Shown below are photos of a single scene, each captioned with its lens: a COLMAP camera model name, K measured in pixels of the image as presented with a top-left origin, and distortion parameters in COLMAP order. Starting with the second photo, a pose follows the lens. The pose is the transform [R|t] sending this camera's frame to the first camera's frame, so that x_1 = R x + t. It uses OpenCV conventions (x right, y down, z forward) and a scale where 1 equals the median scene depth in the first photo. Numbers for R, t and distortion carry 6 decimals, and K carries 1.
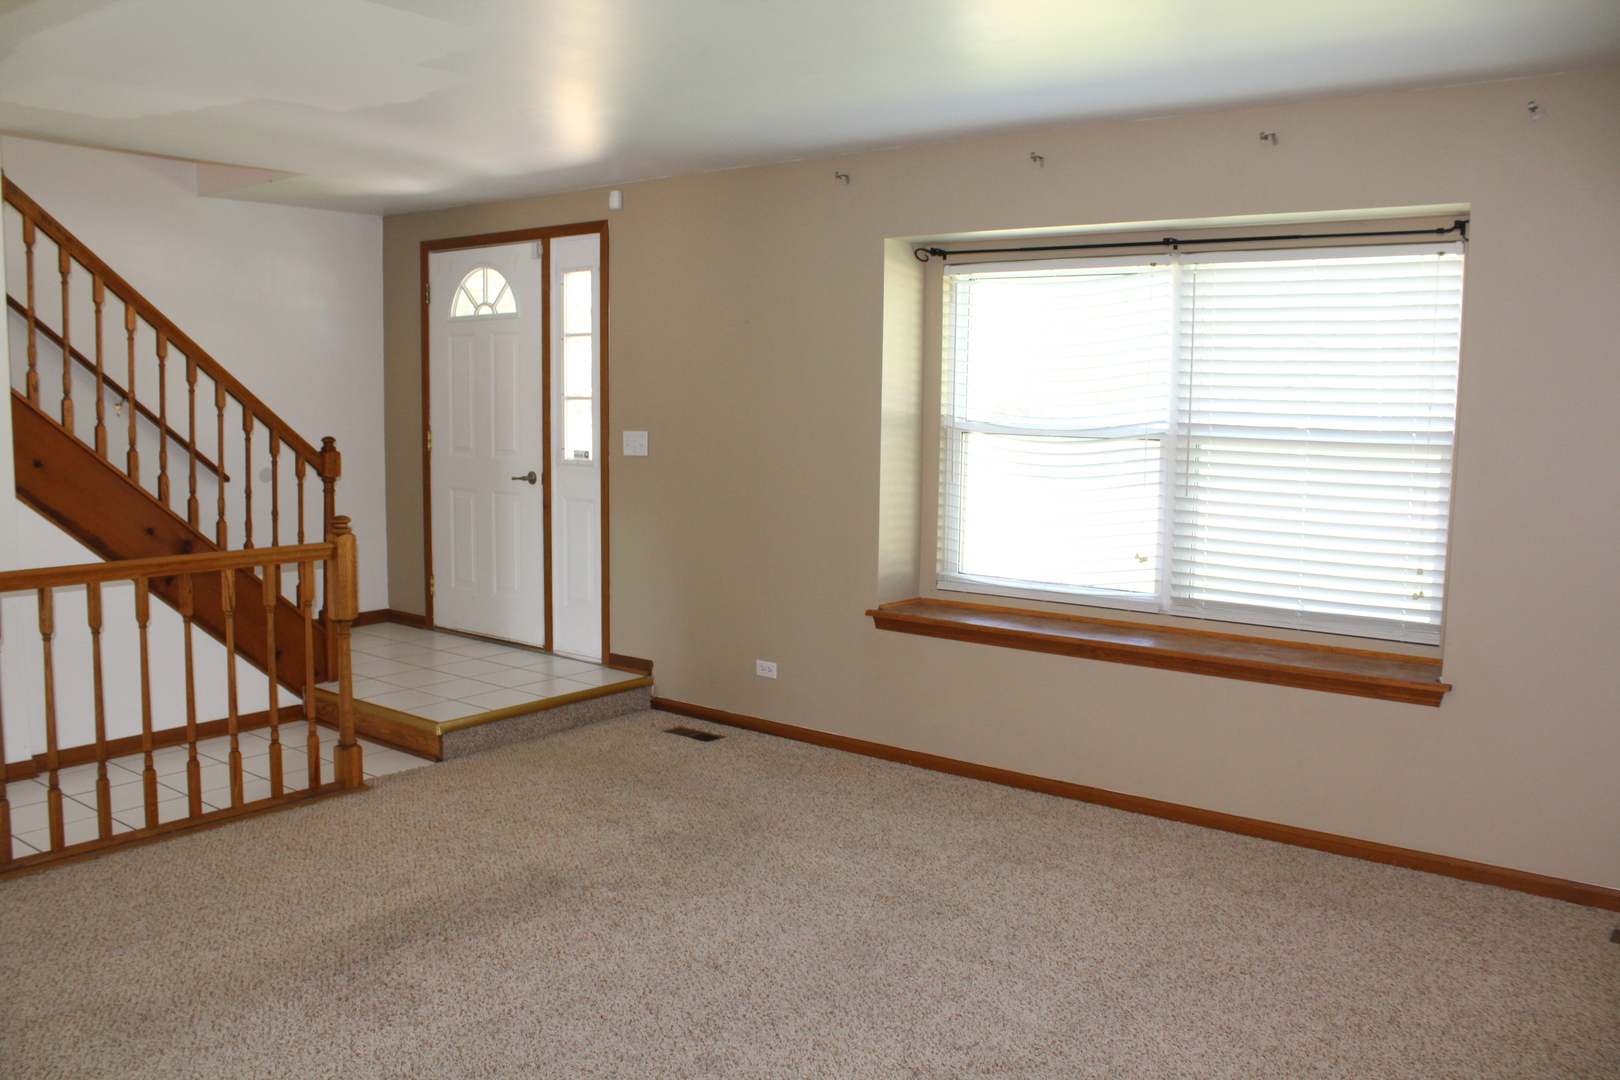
lens RADIAL K [[1334.1, 0, 792.7], [0, 1334.1, 526.4], [0, 0, 1]] dist [-0.158434, 0.131134]
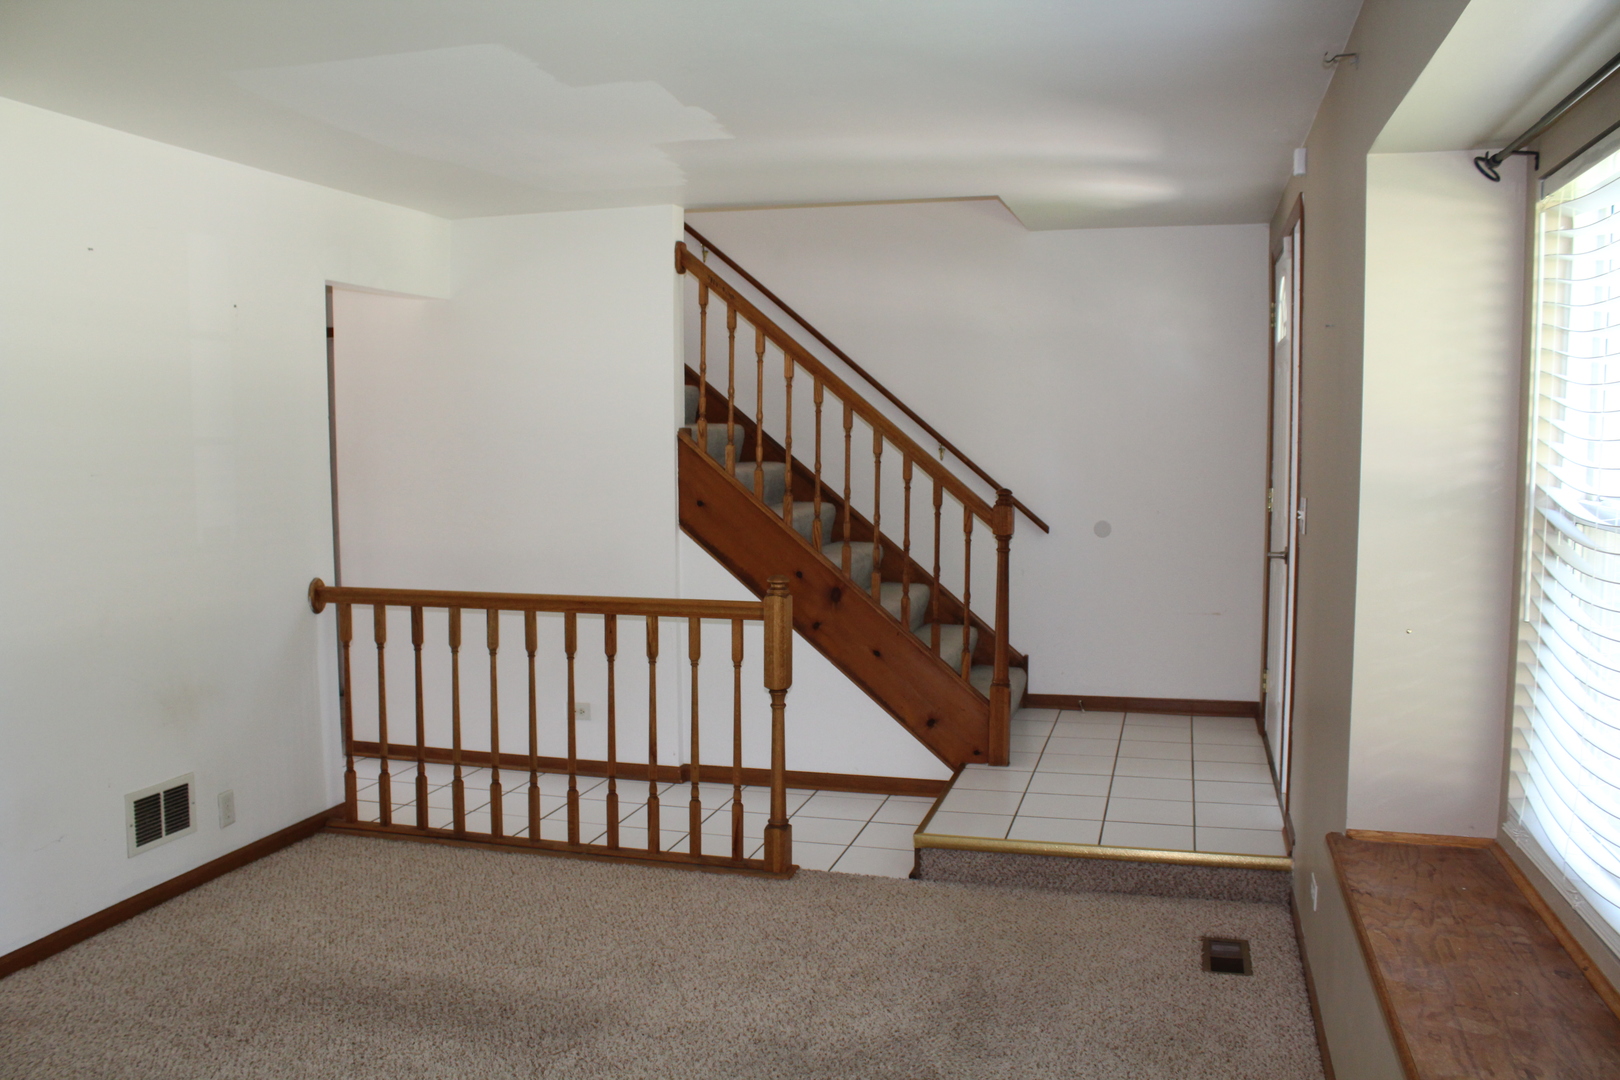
lens RADIAL K [[1334.1, 0, 800.0], [0, 1334.1, 539.6], [0, 0, 1]] dist [-0.158434, 0.131134]
pose [[0.387878, 0.061929, -0.919628, 0.505746], [-0.085172, 0.995880, 0.031140, -0.061612], [0.917767, 0.066248, 0.391555, 0.640680]]
